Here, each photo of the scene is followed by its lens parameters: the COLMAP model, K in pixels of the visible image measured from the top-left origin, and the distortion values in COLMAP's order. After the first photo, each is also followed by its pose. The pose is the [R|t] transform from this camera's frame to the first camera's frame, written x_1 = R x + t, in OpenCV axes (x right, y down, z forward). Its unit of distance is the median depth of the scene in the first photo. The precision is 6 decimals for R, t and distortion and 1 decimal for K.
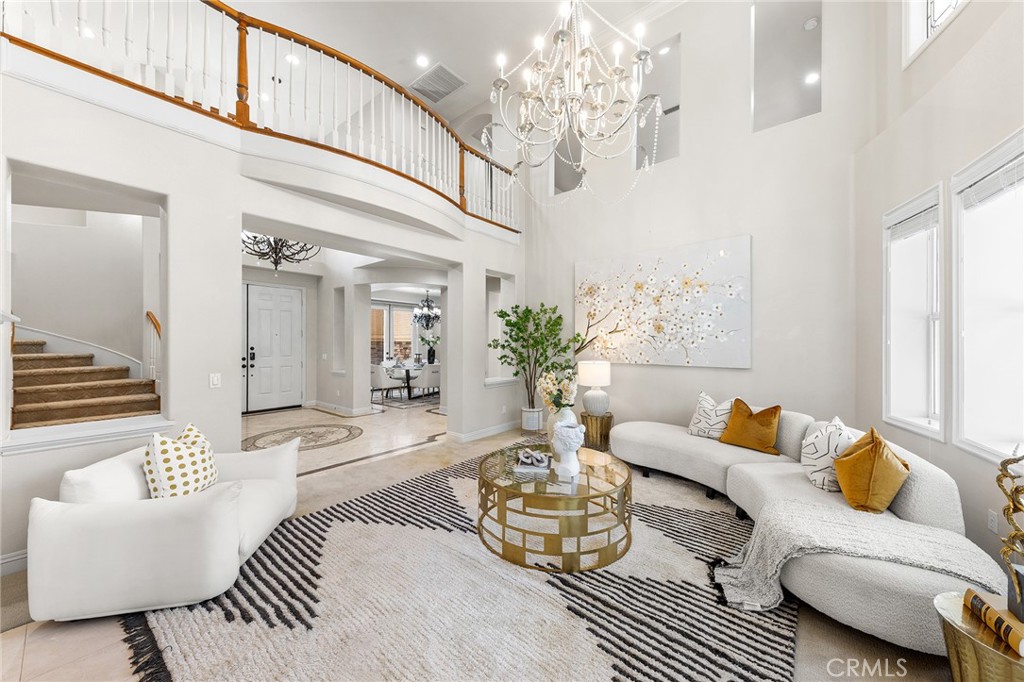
lens RADIAL K [[361.9, 0, 514.9], [0, 361.9, 343.1], [0, 0, 1]] dist [0.003026, -0.000343]
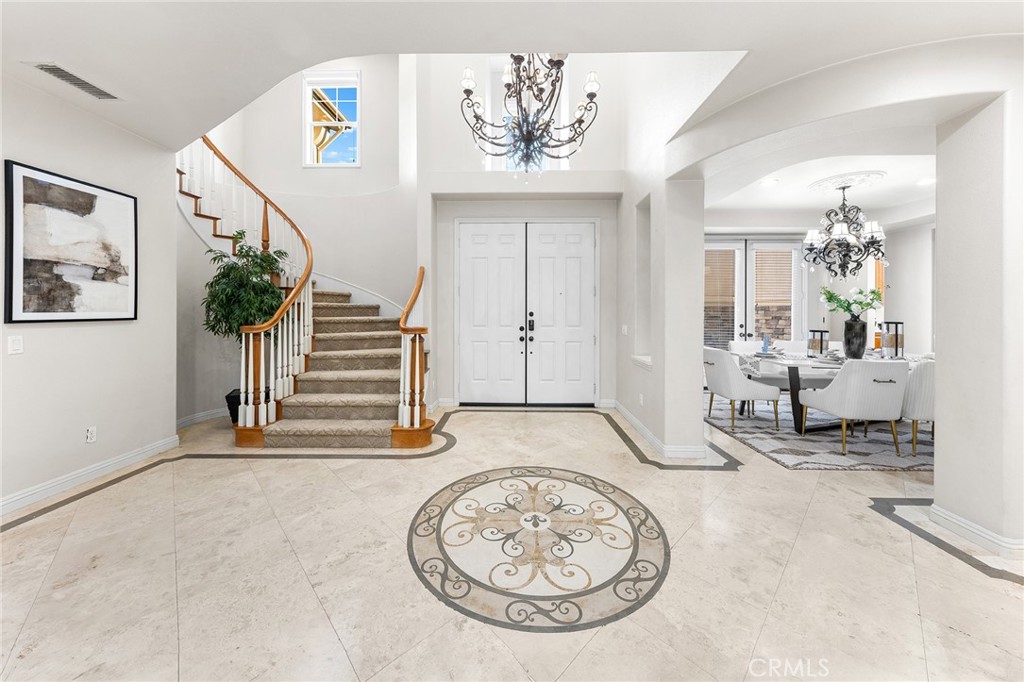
lens RADIAL K [[361.9, 0, 525.1], [0, 361.9, 309.9], [0, 0, 1]] dist [0.003026, -0.000343]
pose [[0.644210, -0.000350, -0.764848, -0.235879], [-0.003917, 0.999985, -0.003757, 0.011273], [0.764839, 0.005416, 0.644199, 0.646441]]
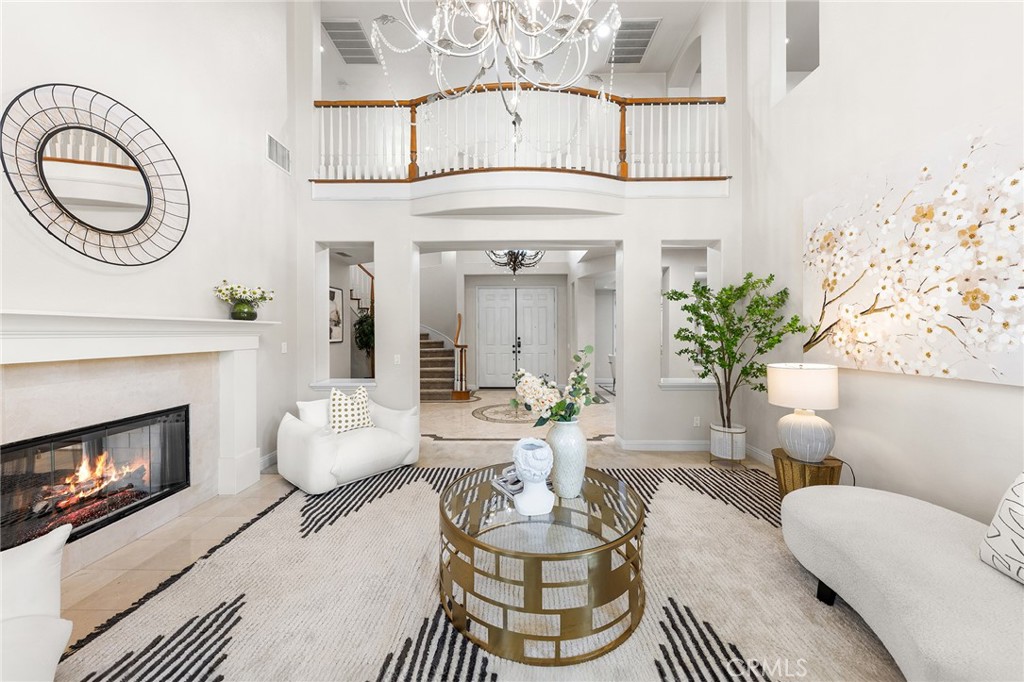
lens RADIAL K [[361.9, 0, 509.9], [0, 361.9, 334.2], [0, 0, 1]] dist [0.003026, -0.000343]
pose [[0.619187, -0.000901, -0.785243, 0.309732], [0.000109, 0.999999, -0.001062, 0.002470], [0.785243, 0.000572, 0.619187, 0.223238]]
